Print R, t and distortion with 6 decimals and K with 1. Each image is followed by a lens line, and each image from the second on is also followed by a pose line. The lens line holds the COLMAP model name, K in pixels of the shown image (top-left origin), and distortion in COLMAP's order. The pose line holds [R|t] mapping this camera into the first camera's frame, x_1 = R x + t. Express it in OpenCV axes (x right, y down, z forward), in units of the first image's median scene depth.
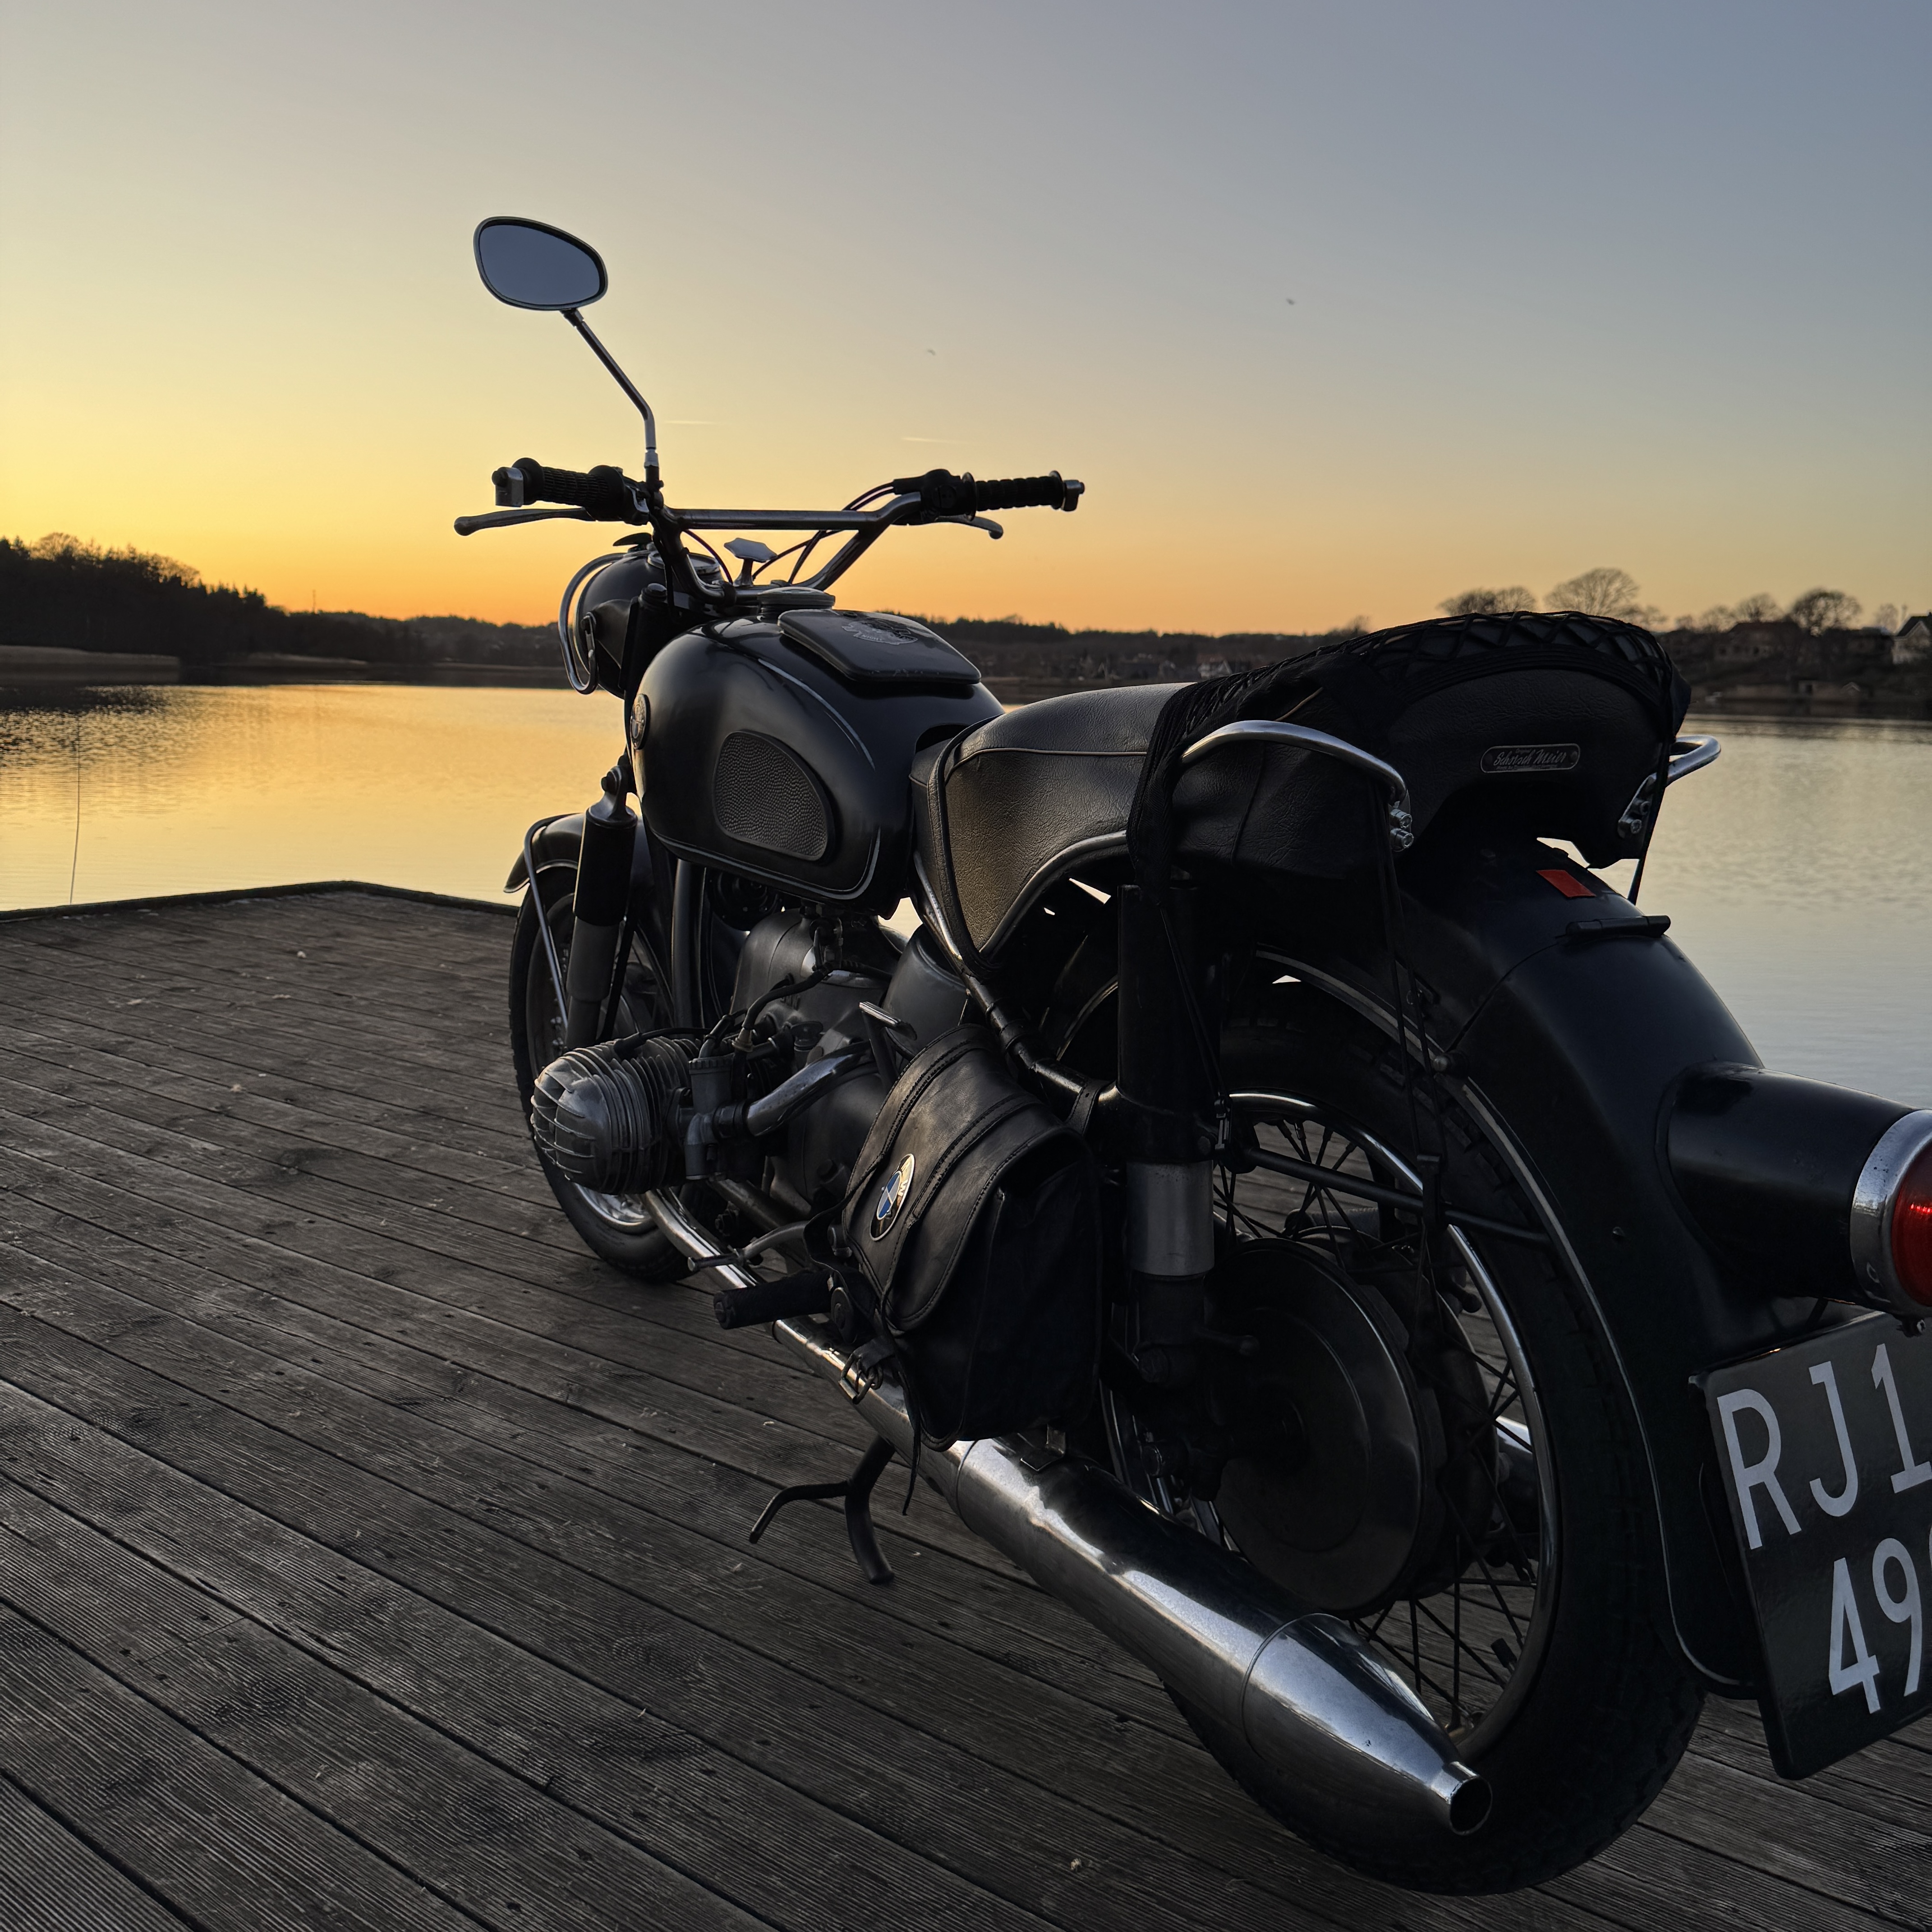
lens RADIAL K [[1821.9, 0, 949.1], [0, 1821.9, 958.0], [0, 0, 1]] dist [0.010643, 0.000000]
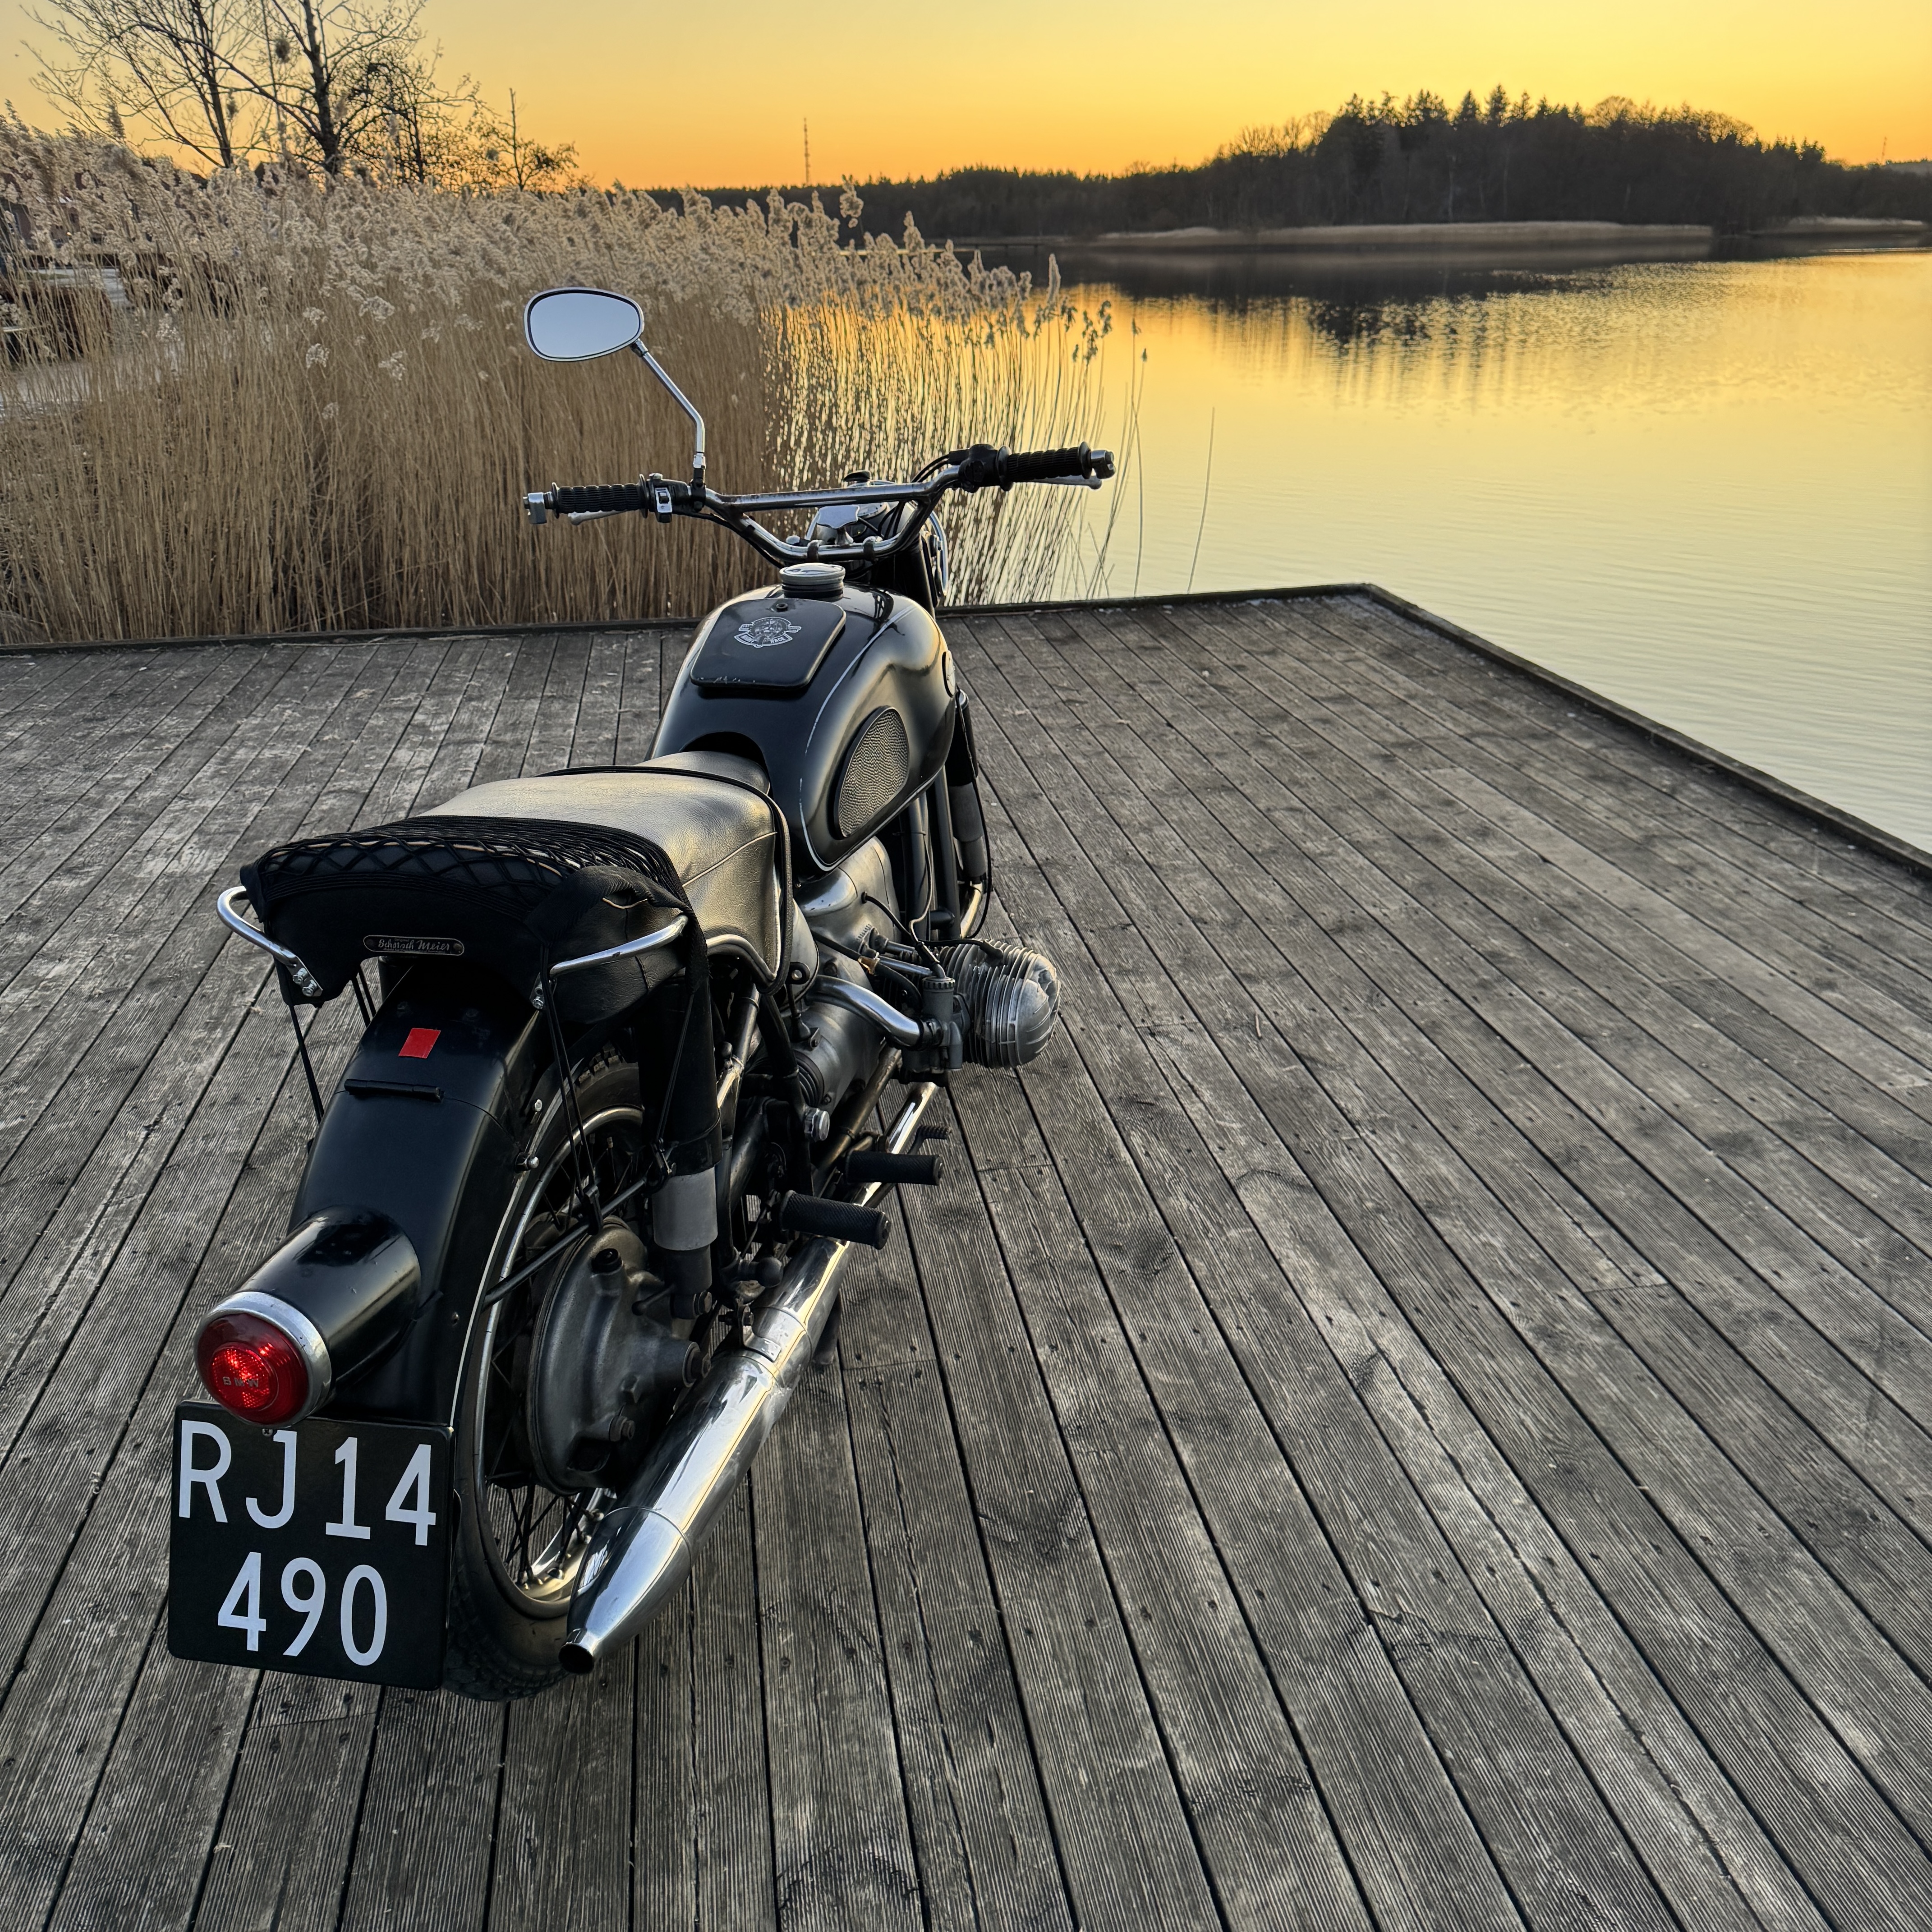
lens RADIAL K [[1821.9, 0, 979.0], [0, 1821.9, 964.8], [0, 0, 1]] dist [0.010643, 0.000000]
pose [[0.728560, 0.221056, -0.648332, 0.318627], [-0.073023, 0.966166, 0.247366, -0.097647], [0.681078, -0.132878, 0.720053, 0.070738]]
